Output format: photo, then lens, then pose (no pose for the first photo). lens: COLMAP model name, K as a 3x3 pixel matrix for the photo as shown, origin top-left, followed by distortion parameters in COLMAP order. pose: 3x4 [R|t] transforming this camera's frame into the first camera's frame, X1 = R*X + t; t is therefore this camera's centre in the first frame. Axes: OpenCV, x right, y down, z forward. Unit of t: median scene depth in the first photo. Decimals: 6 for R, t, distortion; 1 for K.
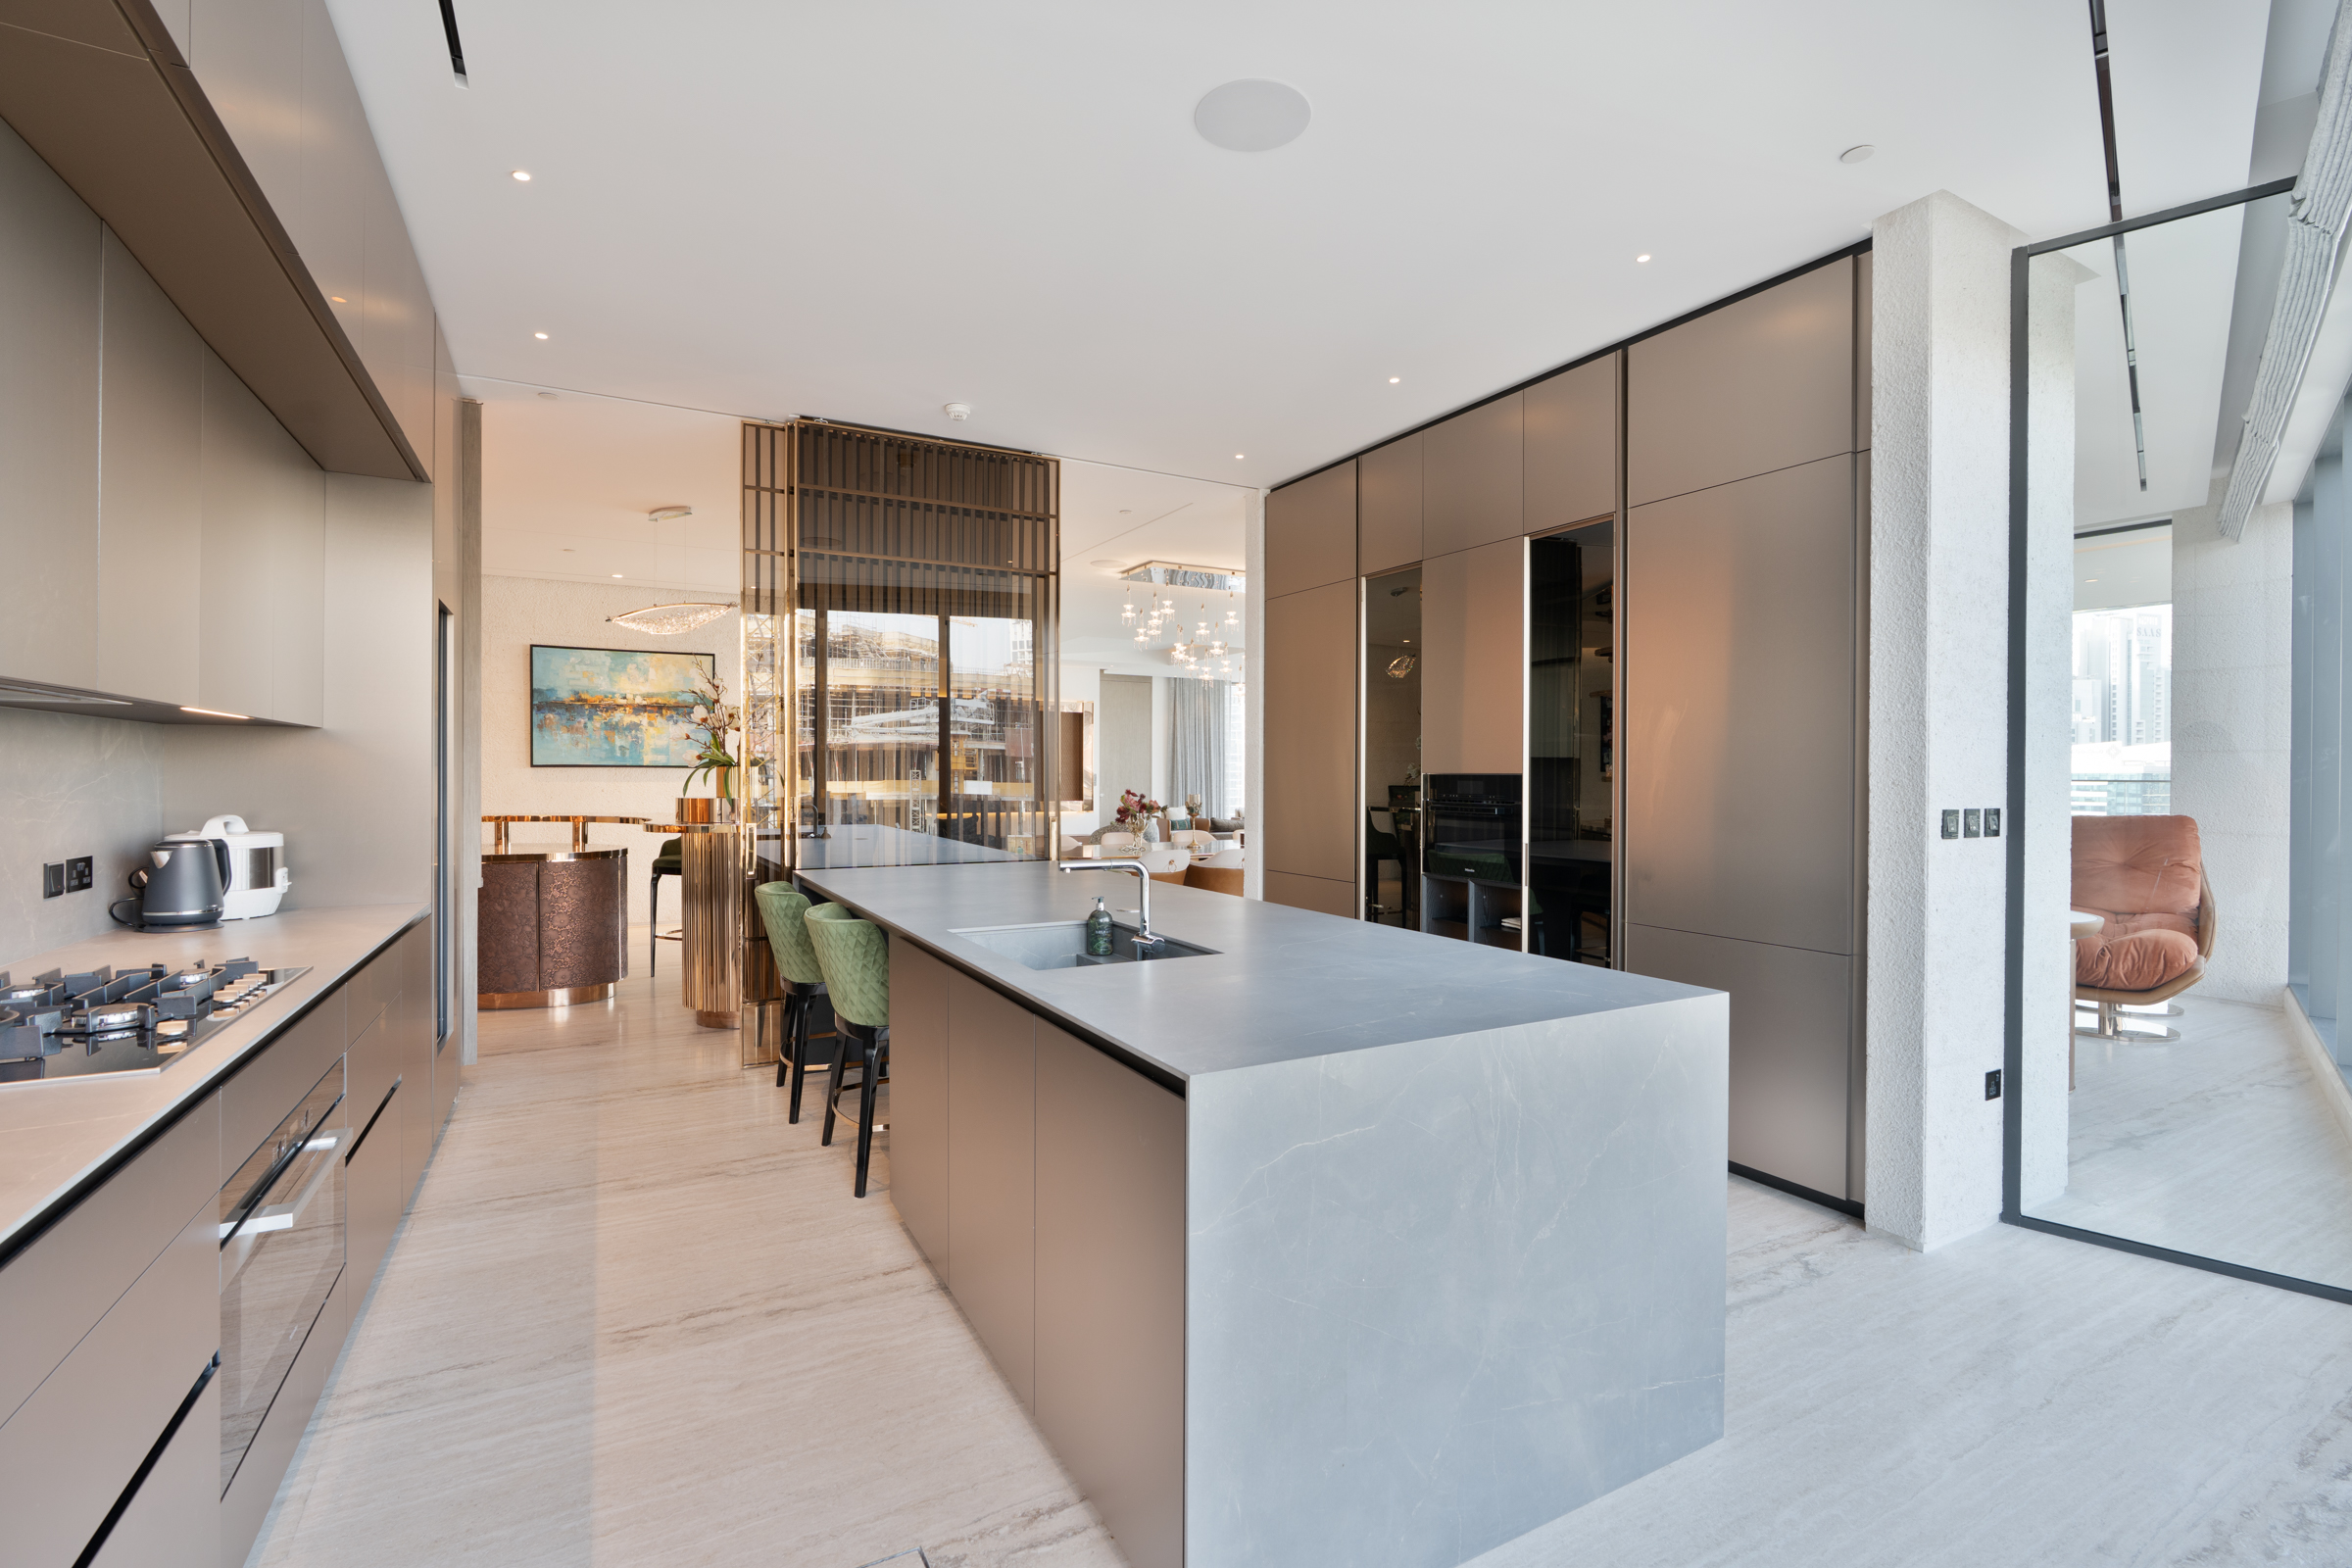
lens RADIAL K [[1053.3, 0, 1176.5], [0, 1053.3, 779.9], [0, 0, 1]] dist [-0.001832, 0.001146]
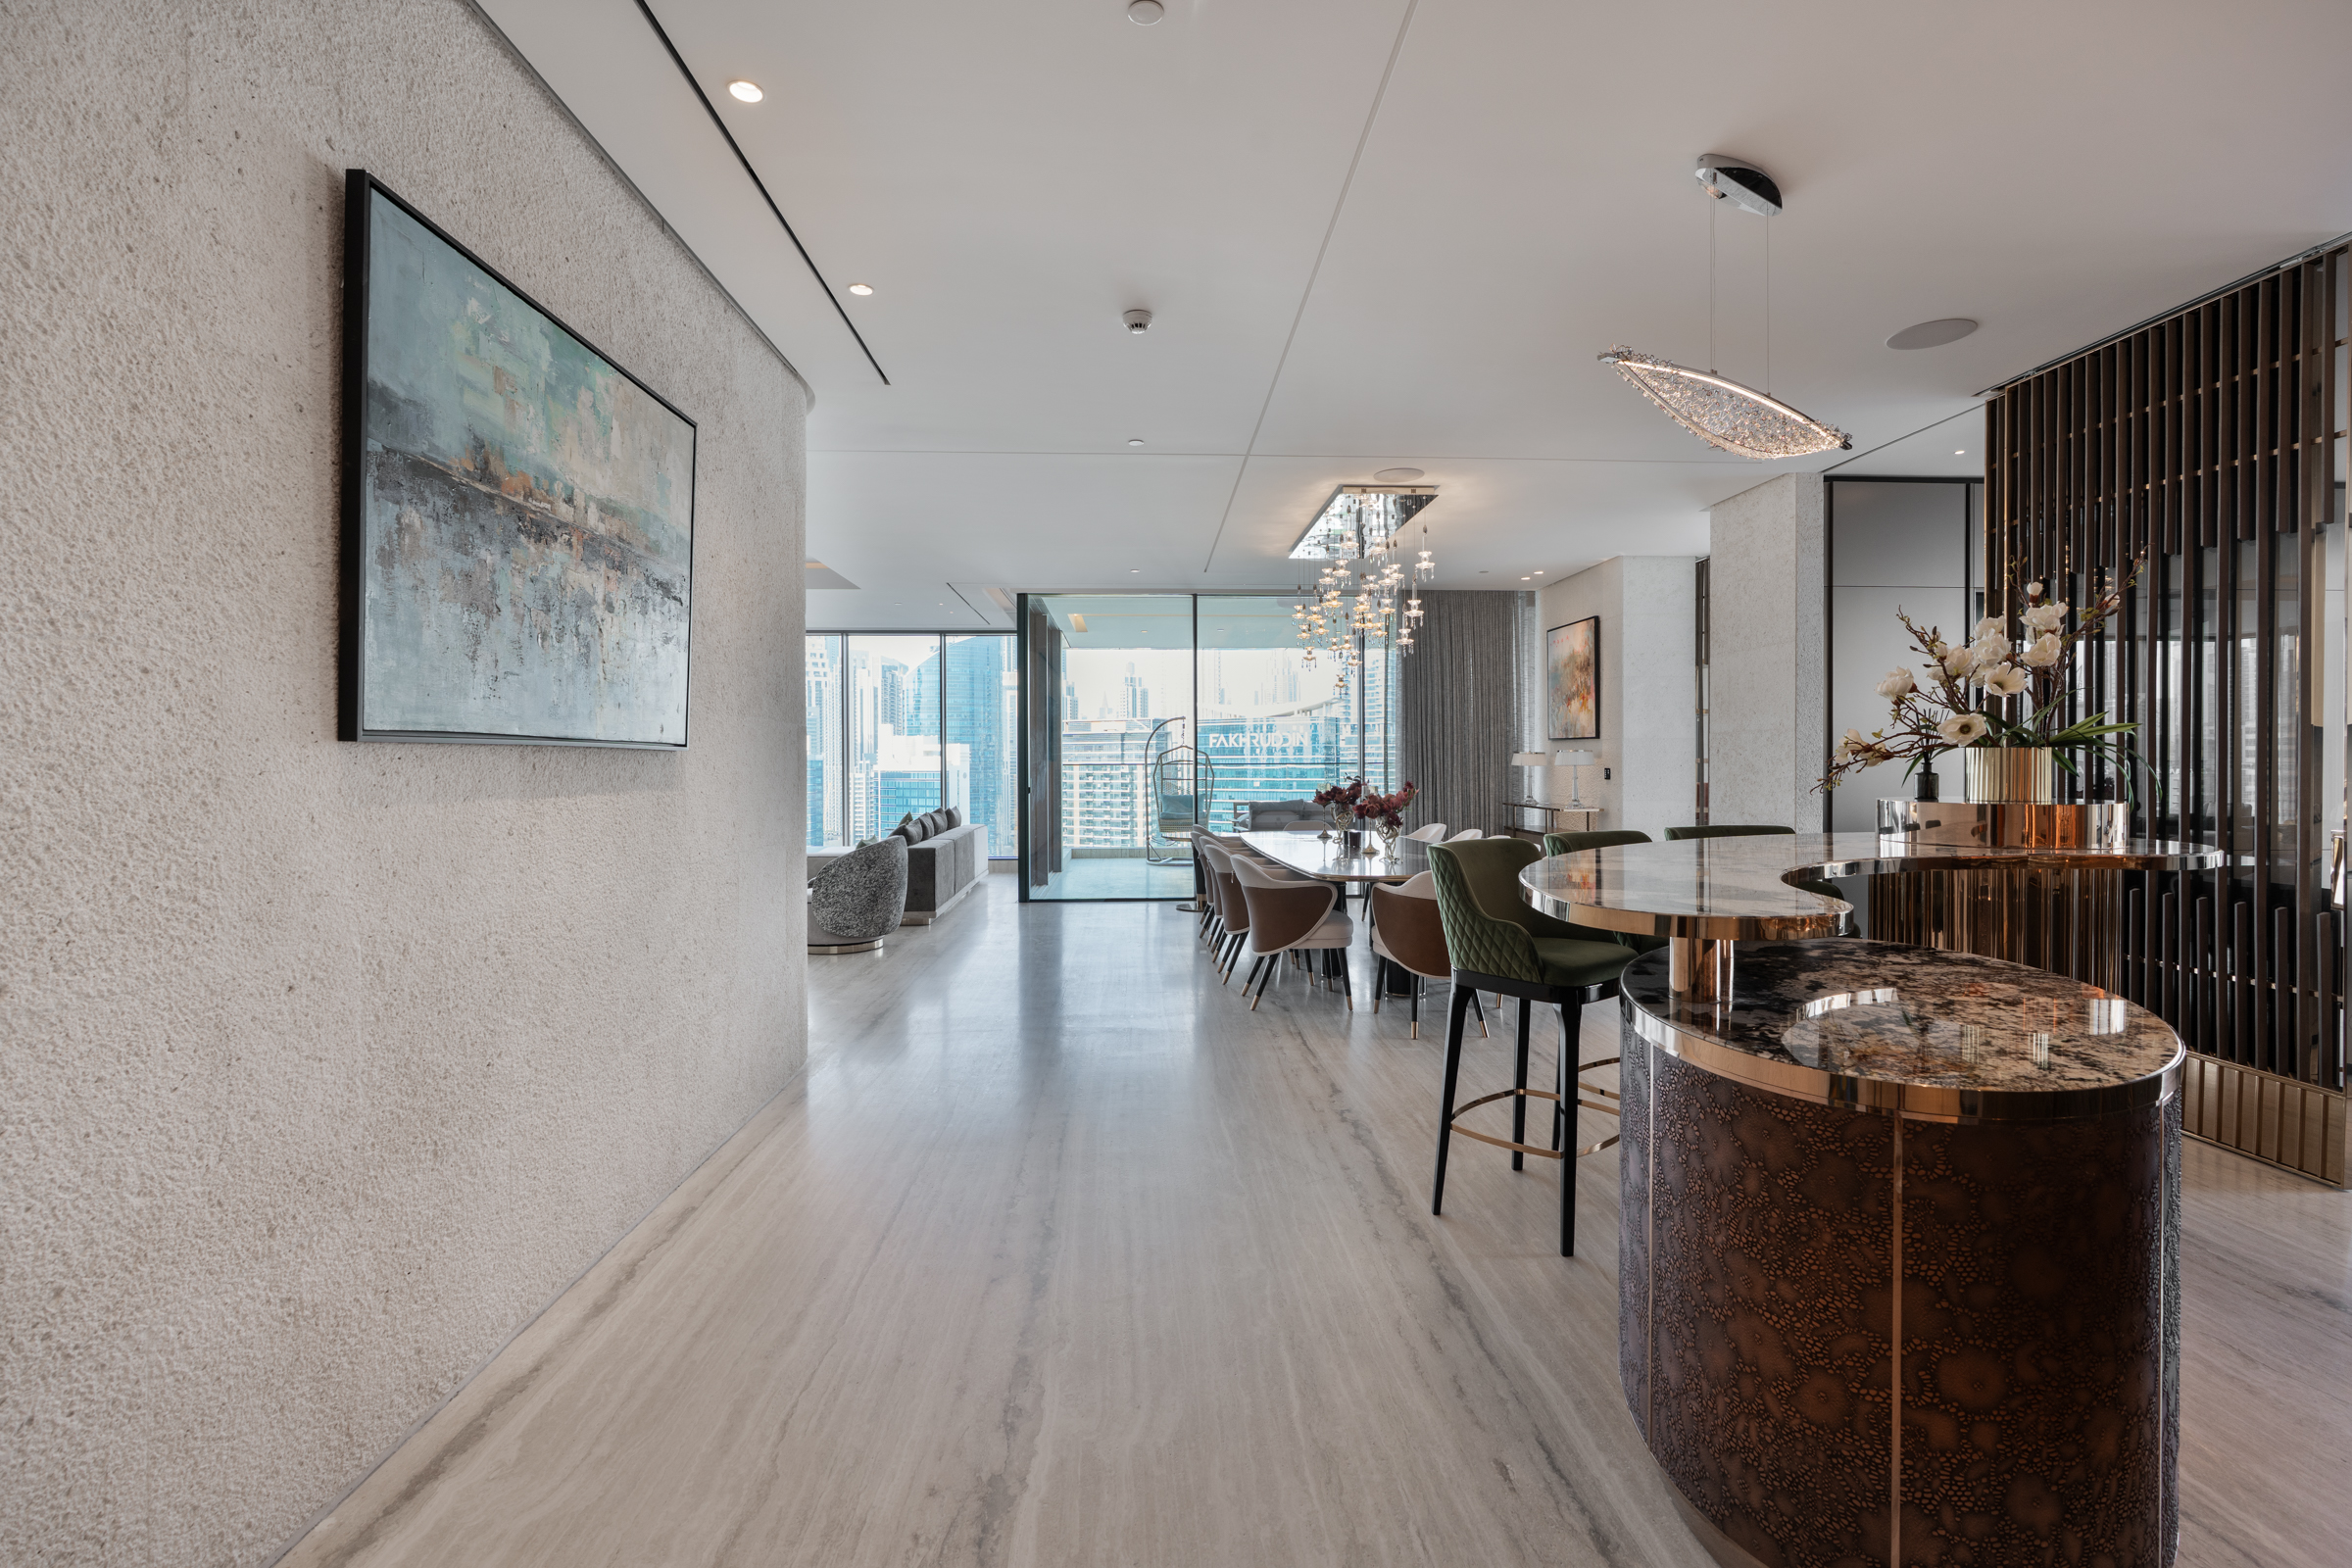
lens RADIAL K [[1053.3, 0, 1176.2], [0, 1053.3, 775.0], [0, 0, 1]] dist [-0.001832, 0.001146]
pose [[0.442604, -0.012736, 0.896627, -0.724517], [0.007004, 0.999918, 0.010746, -0.005813], [-0.896690, 0.001524, 0.442656, 0.743719]]
